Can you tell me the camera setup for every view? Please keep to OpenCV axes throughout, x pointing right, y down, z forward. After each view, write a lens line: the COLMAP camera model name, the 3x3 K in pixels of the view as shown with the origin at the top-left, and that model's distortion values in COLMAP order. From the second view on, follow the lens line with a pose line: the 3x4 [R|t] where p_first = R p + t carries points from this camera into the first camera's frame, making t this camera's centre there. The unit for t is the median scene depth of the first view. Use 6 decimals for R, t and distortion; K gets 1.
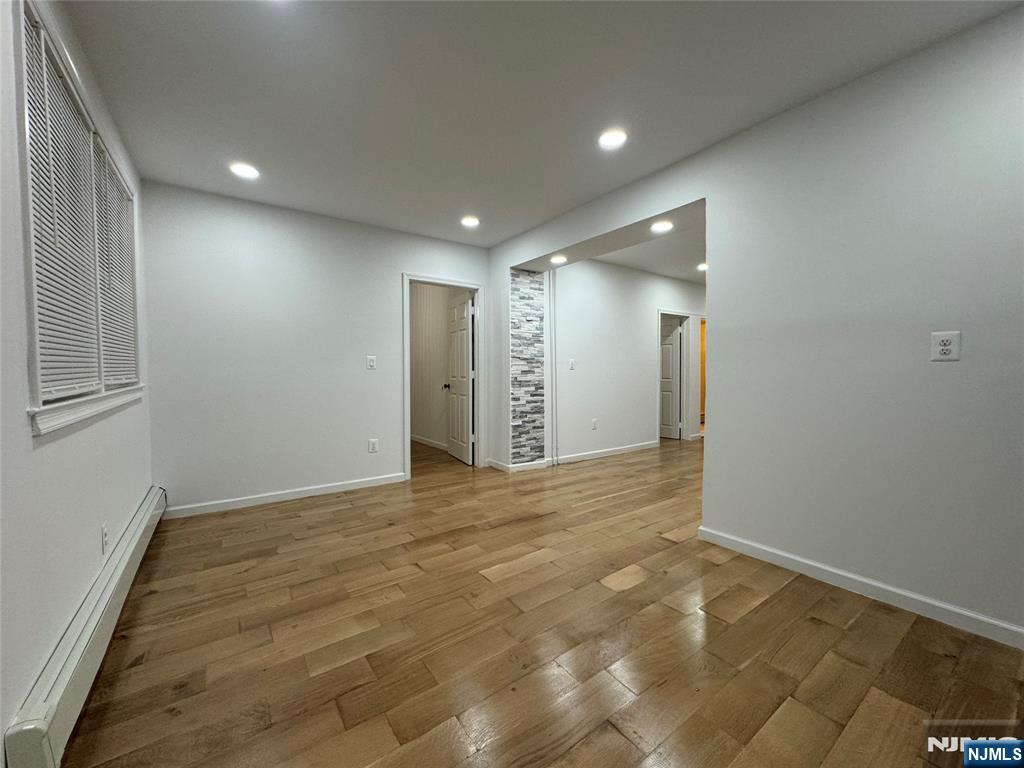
lens RADIAL K [[408.5, 0, 512.0], [0, 408.5, 384.0], [0, 0, 1]] dist [-0.003664, 0.000375]
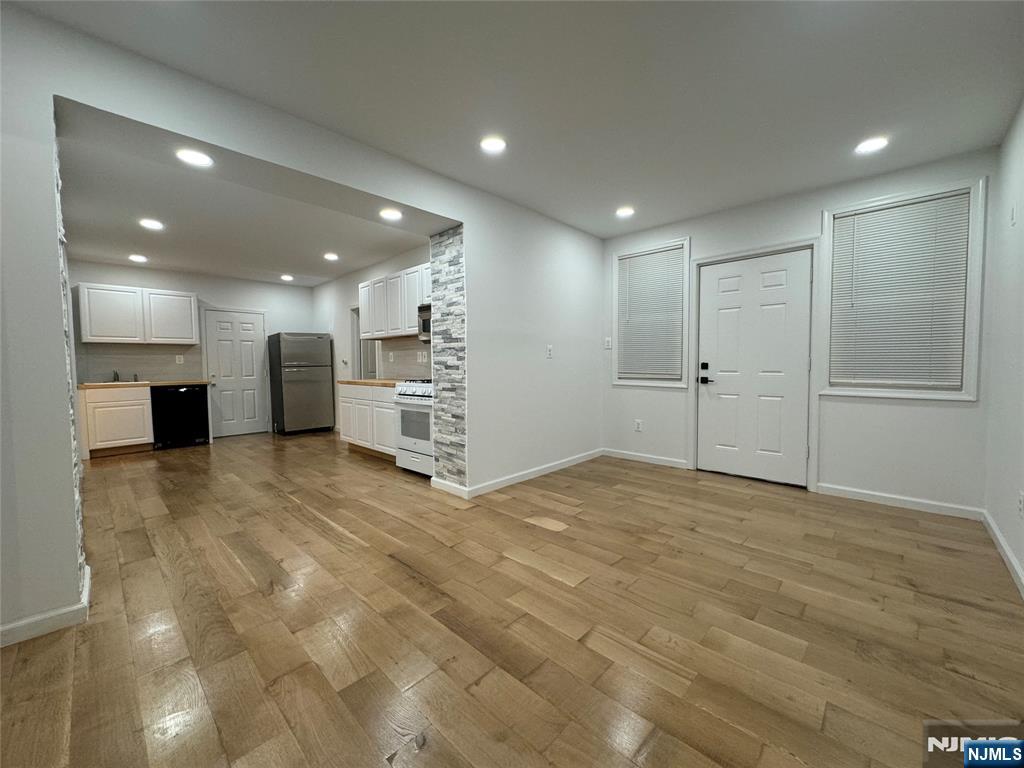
lens RADIAL K [[408.5, 0, 512.0], [0, 408.5, 384.0], [0, 0, 1]] dist [-0.003664, 0.000375]
pose [[-0.181909, -0.041774, 0.982428, -0.802165], [0.046403, 0.997619, 0.051012, -0.025938], [-0.982220, 0.054867, -0.179538, 1.120843]]
